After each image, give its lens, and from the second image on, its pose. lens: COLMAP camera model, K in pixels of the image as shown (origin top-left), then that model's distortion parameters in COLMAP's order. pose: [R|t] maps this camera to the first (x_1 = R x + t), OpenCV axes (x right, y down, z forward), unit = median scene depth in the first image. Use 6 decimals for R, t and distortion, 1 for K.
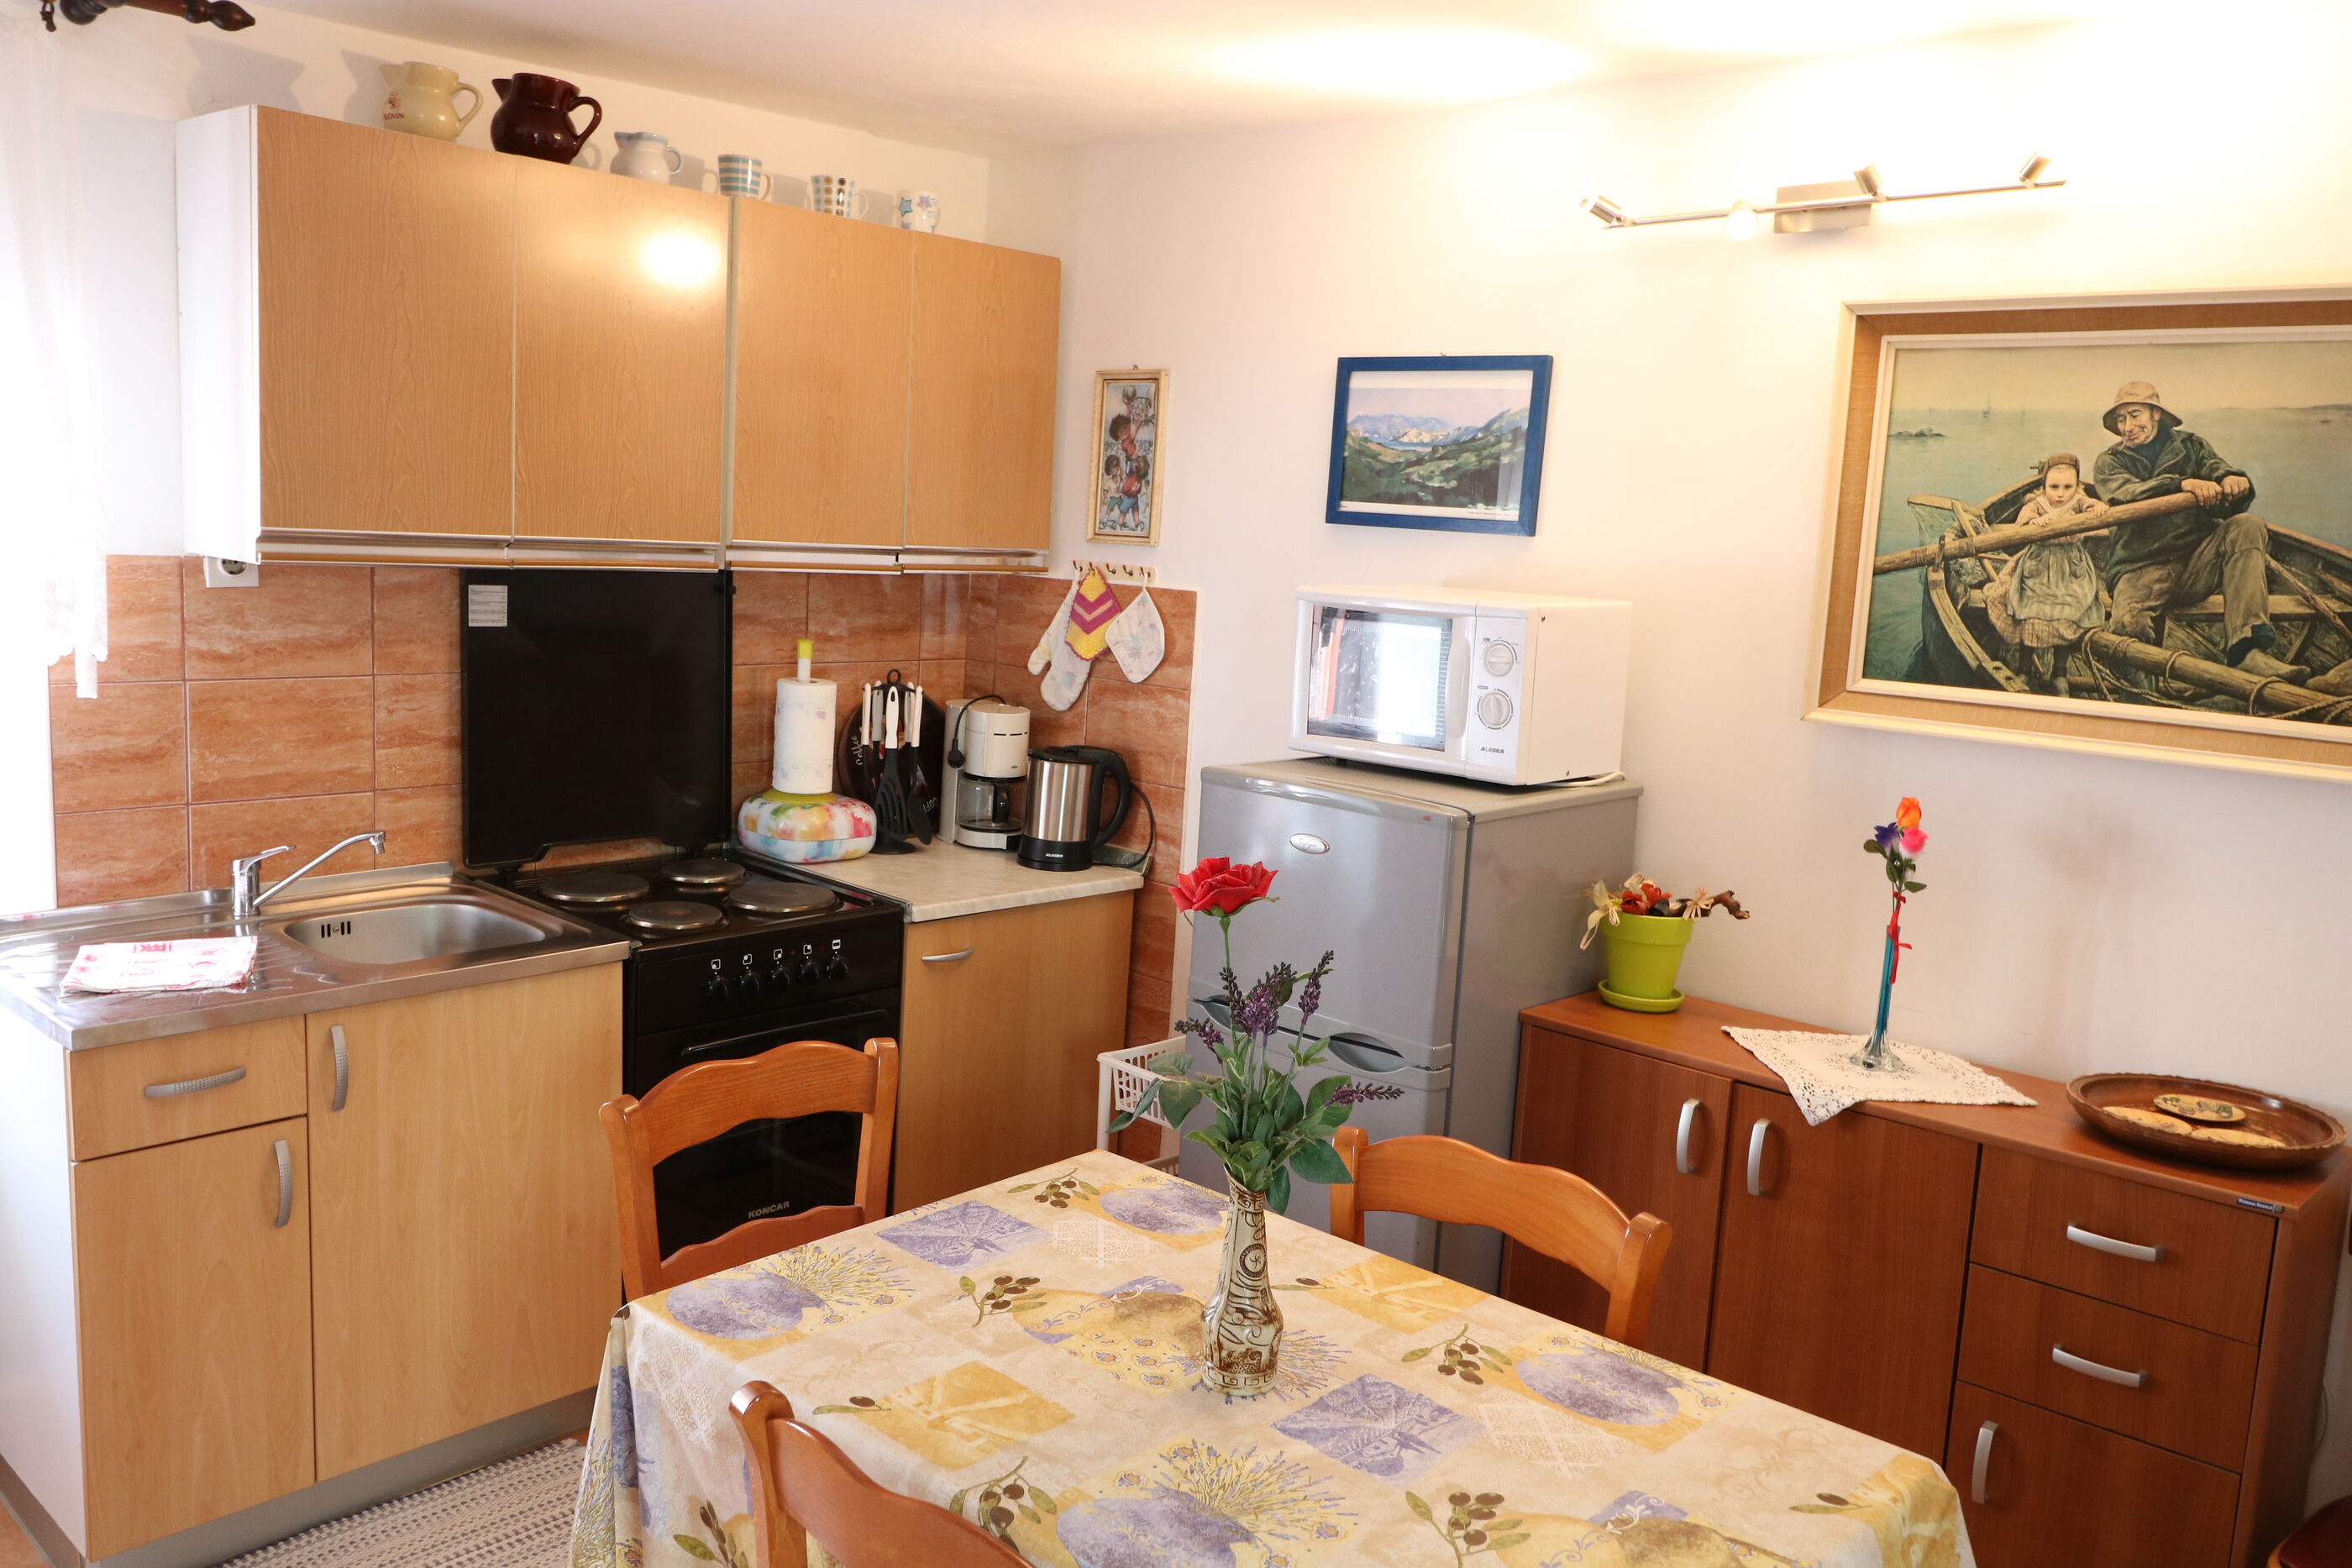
lens RADIAL K [[1841.2, 0, 1195.9], [0, 1841.2, 780.8], [0, 0, 1]] dist [0.014779, -0.012522]
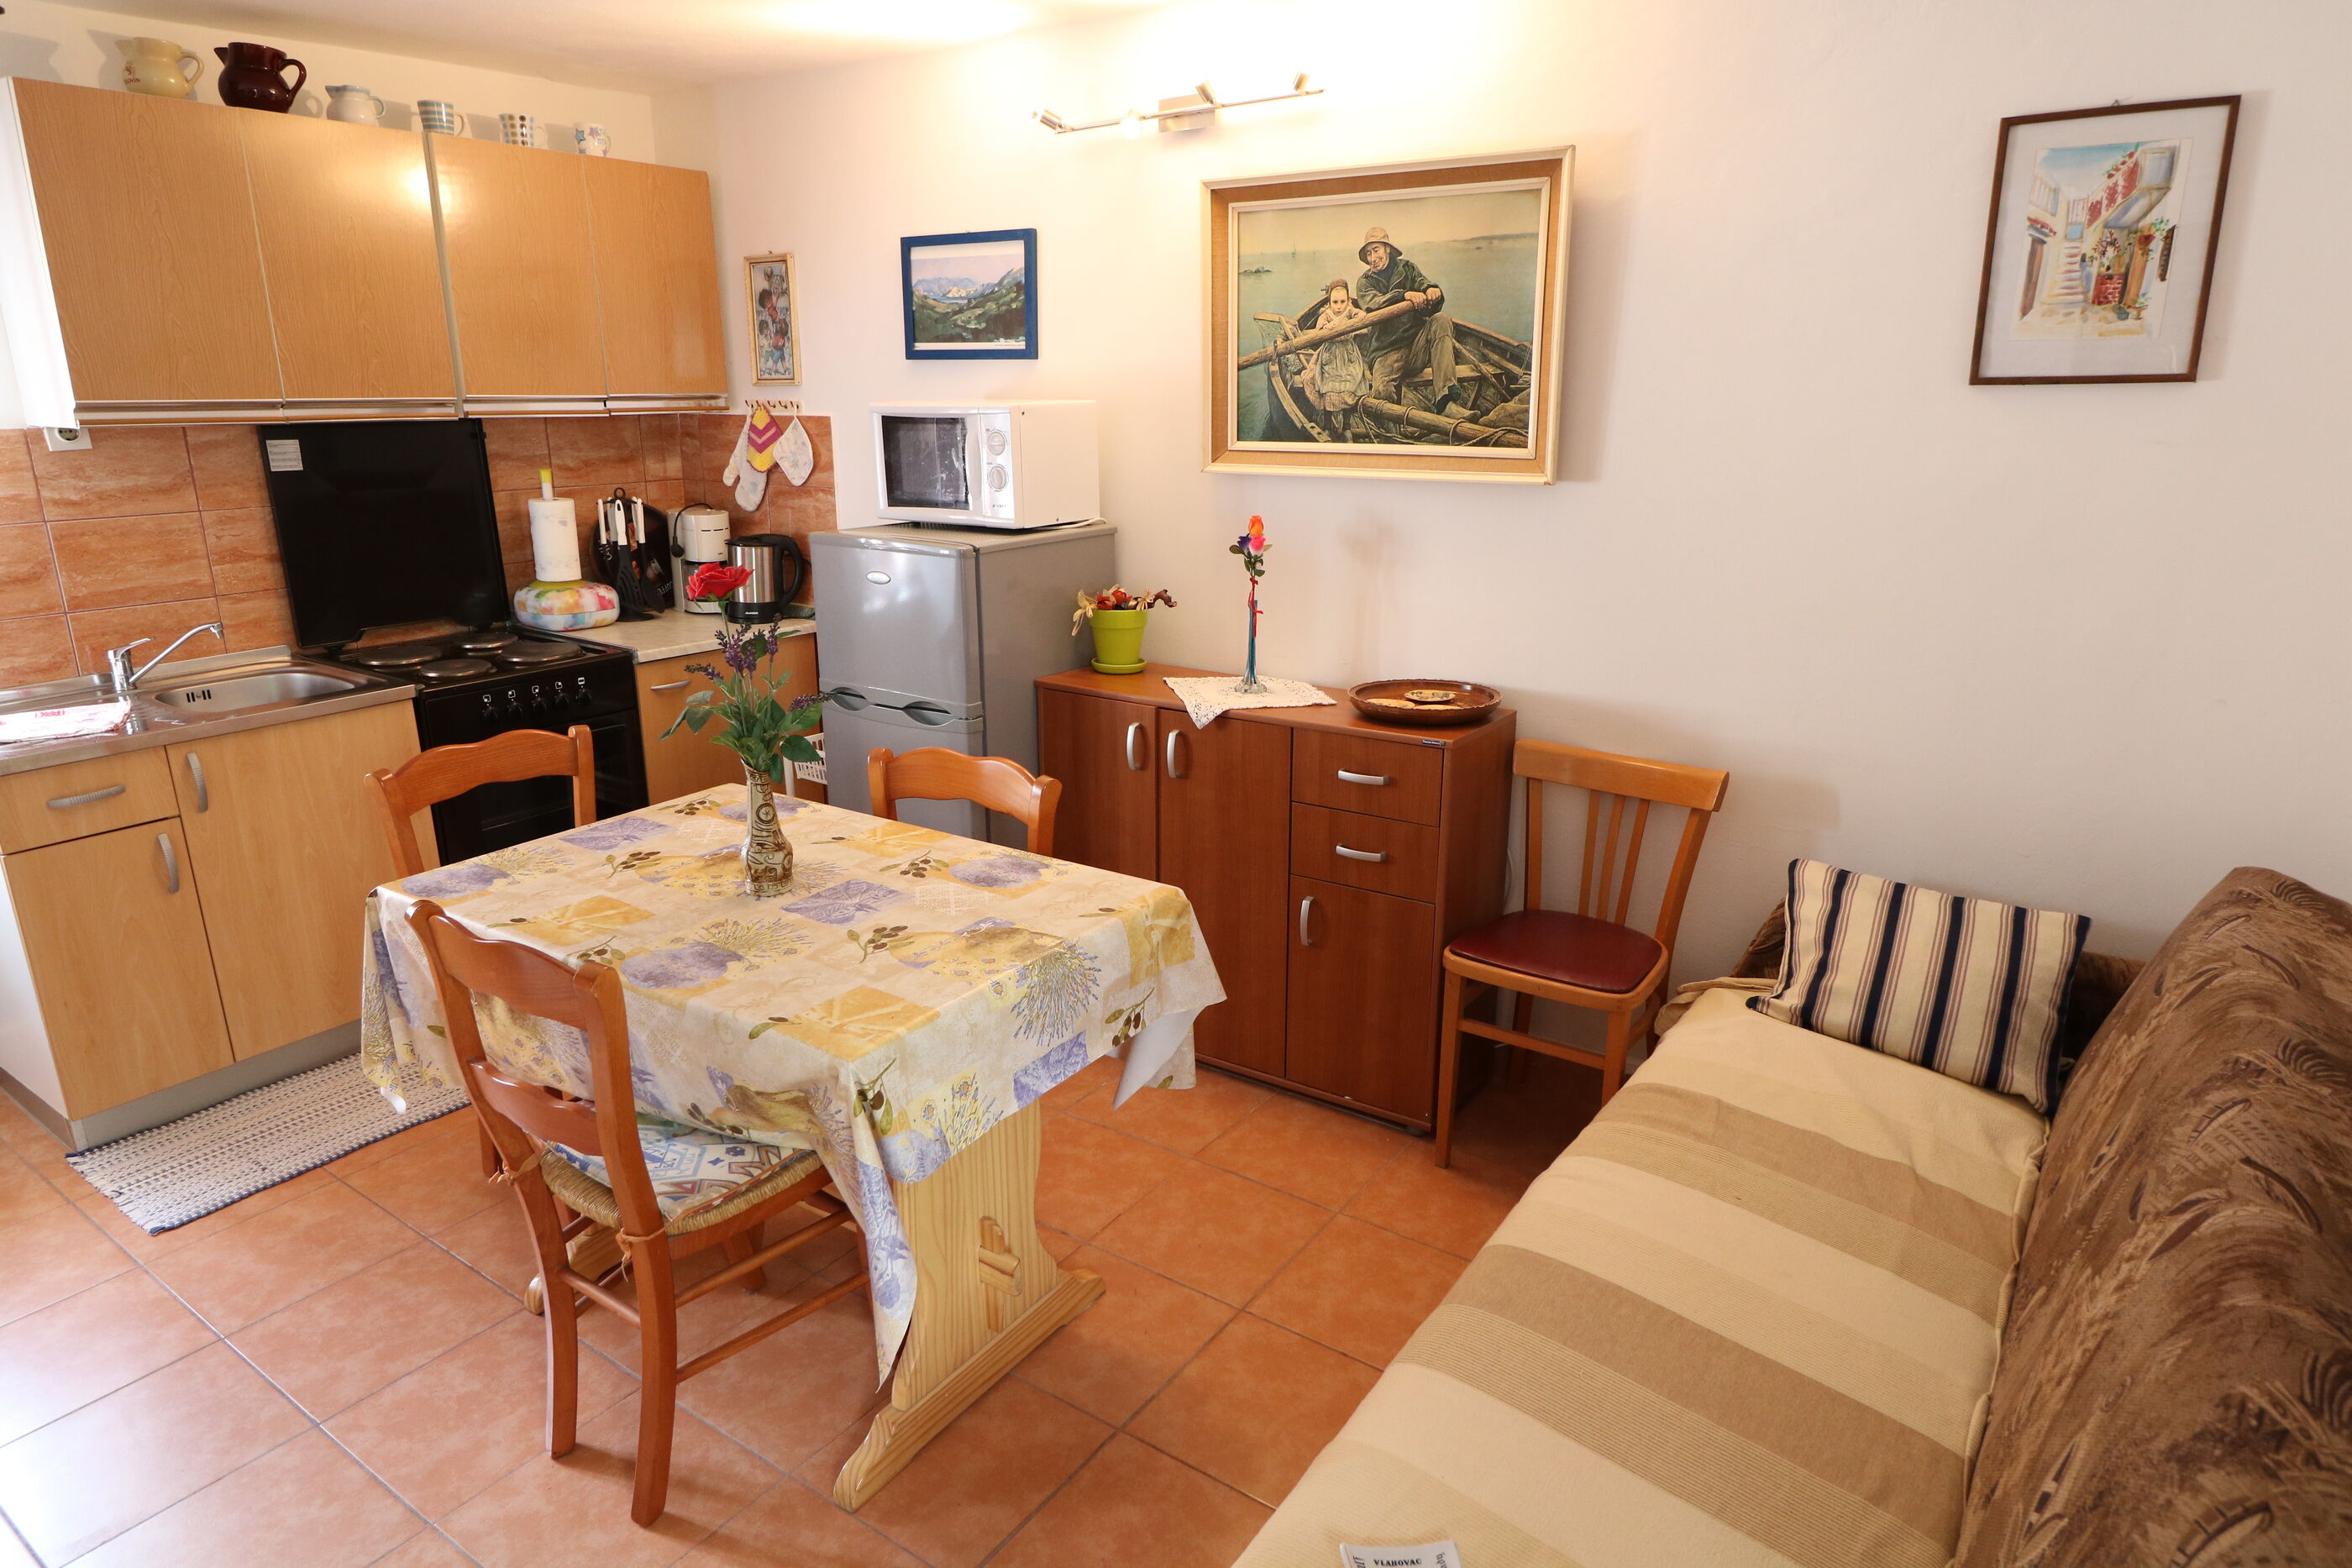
lens RADIAL K [[1378.0, 0, 1191.4], [0, 1378.0, 780.2], [0, 0, 1]] dist [0.009152, -0.013983]
pose [[0.988871, -0.090850, 0.117819, 0.140941], [0.073505, 0.986842, 0.144014, 0.045808], [-0.129352, -0.133751, 0.982537, -0.124972]]
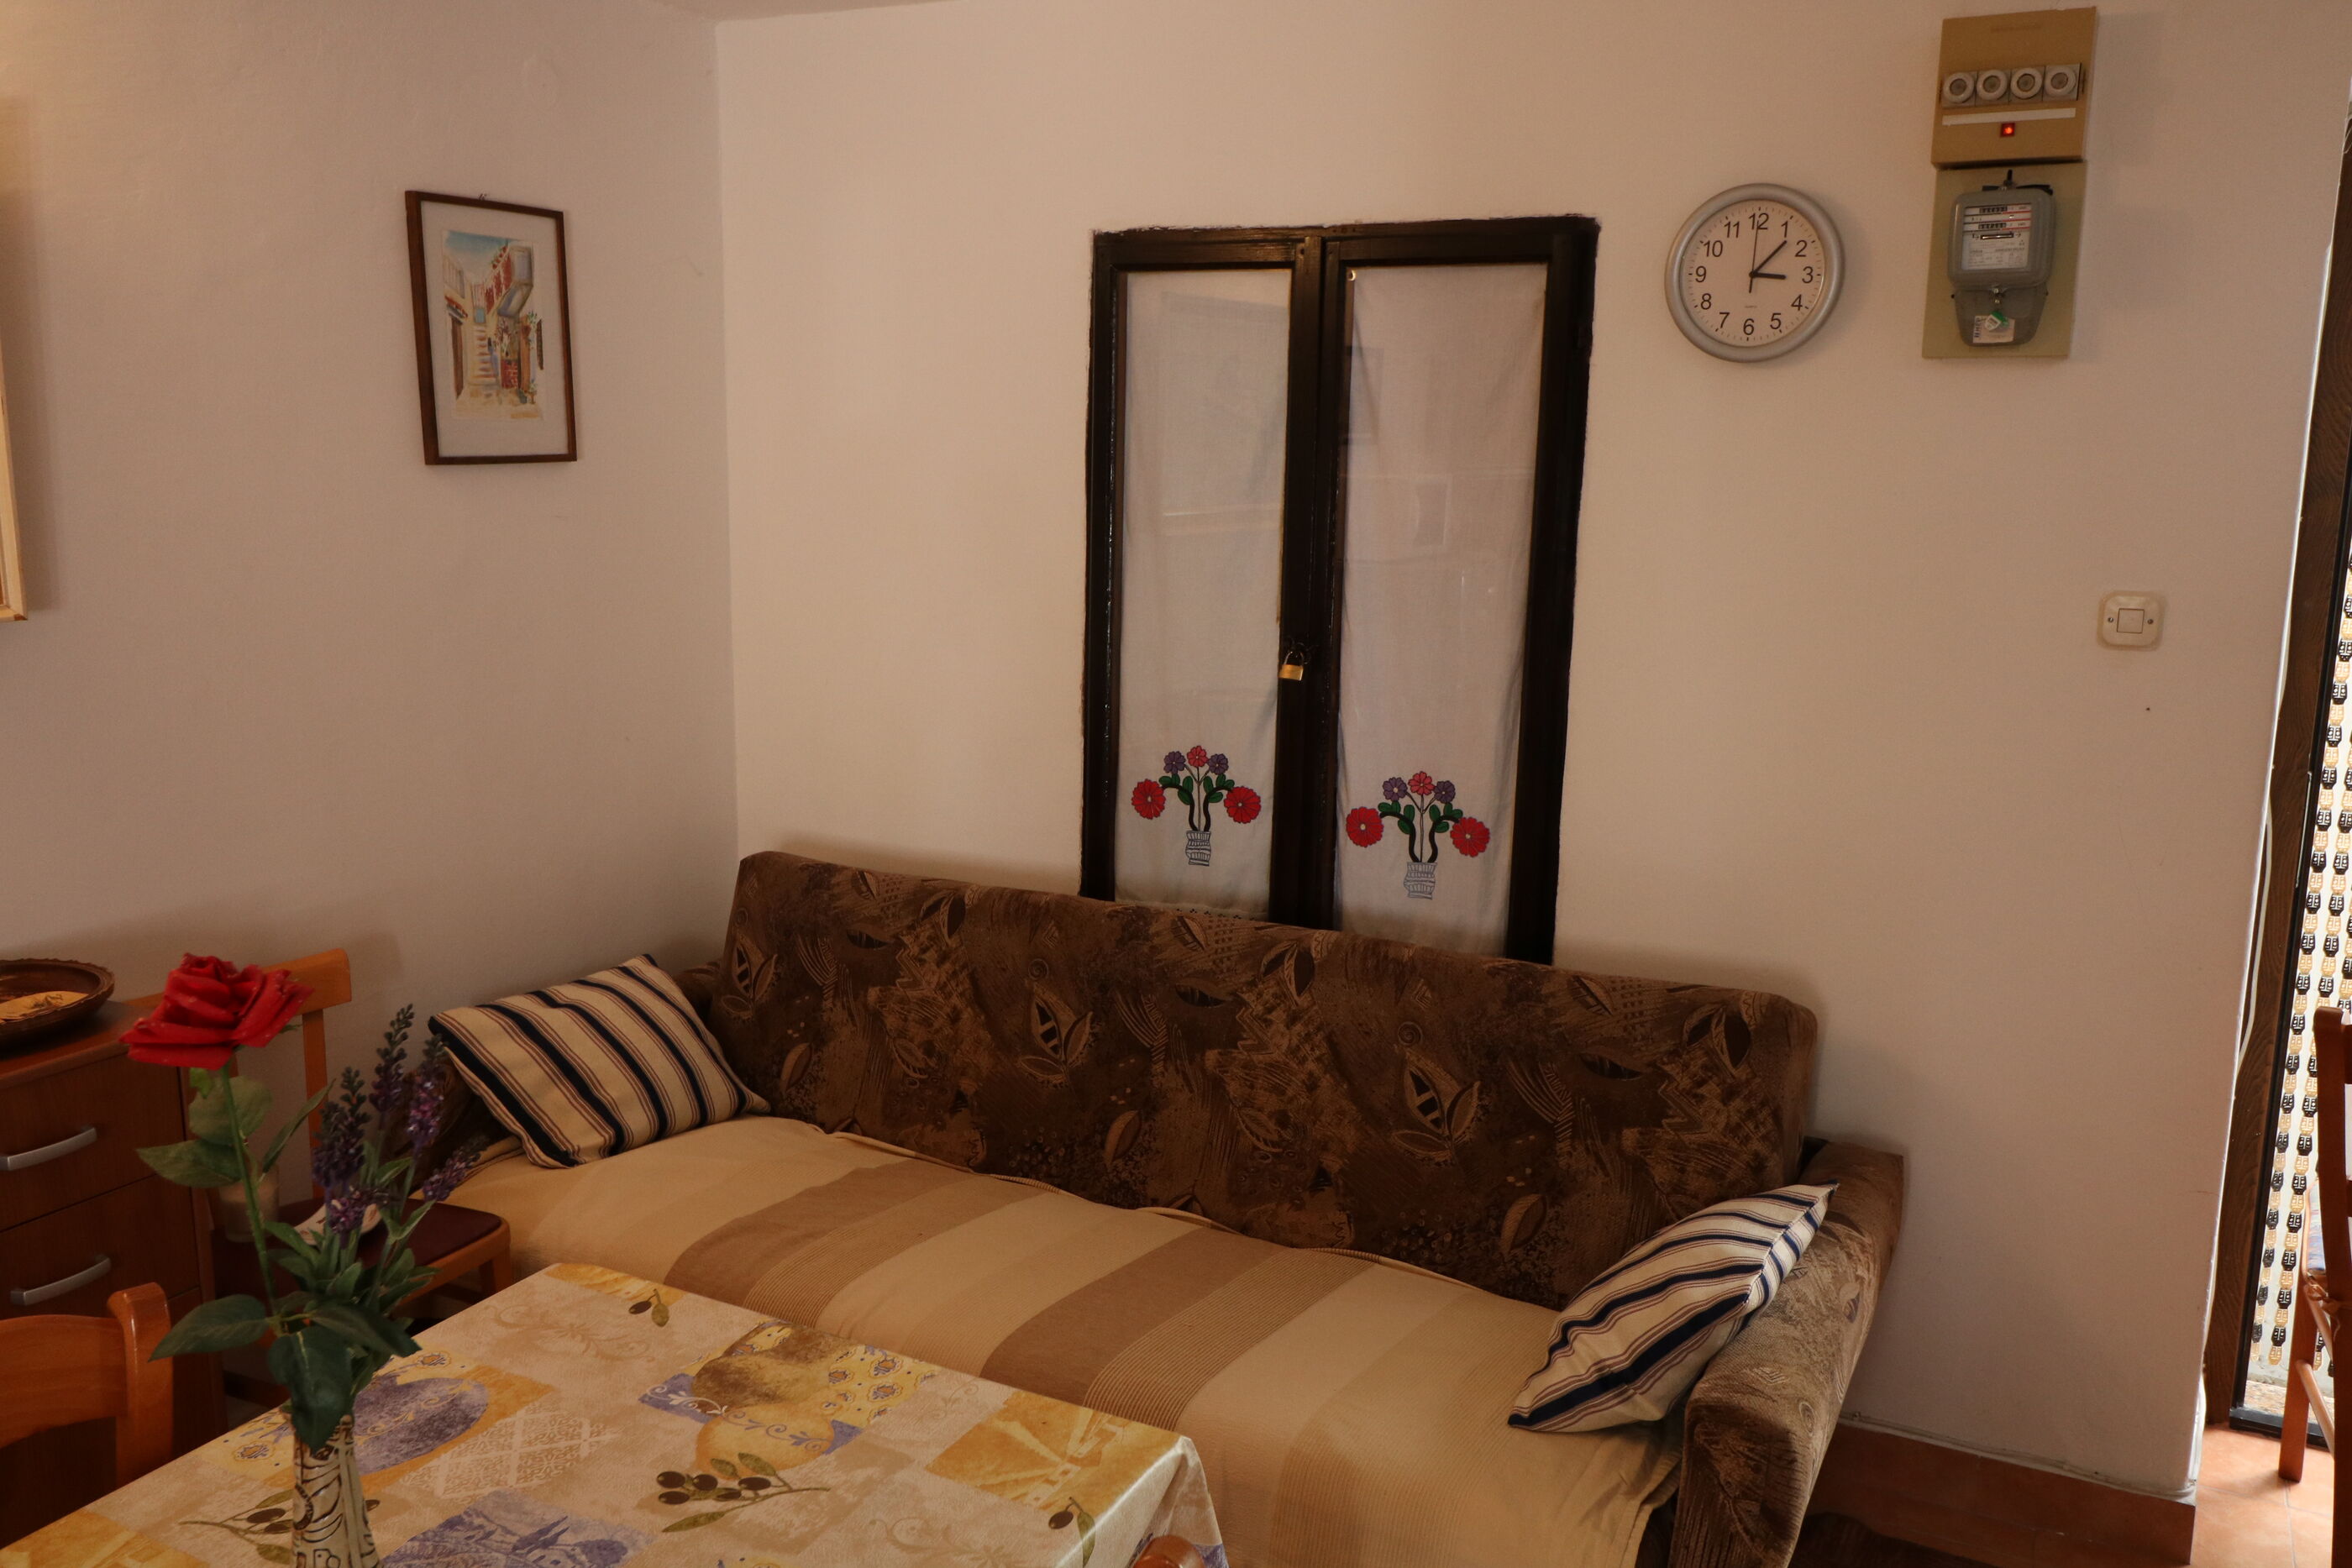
lens RADIAL K [[1841.2, 0, 1163.3], [0, 1841.2, 776.7], [0, 0, 1]] dist [0.014779, -0.012522]
pose [[-0.254511, -0.221976, 0.941250, -0.425964], [0.118907, 0.958732, 0.258251, -0.093281], [-0.959732, 0.177649, -0.217614, 0.562138]]
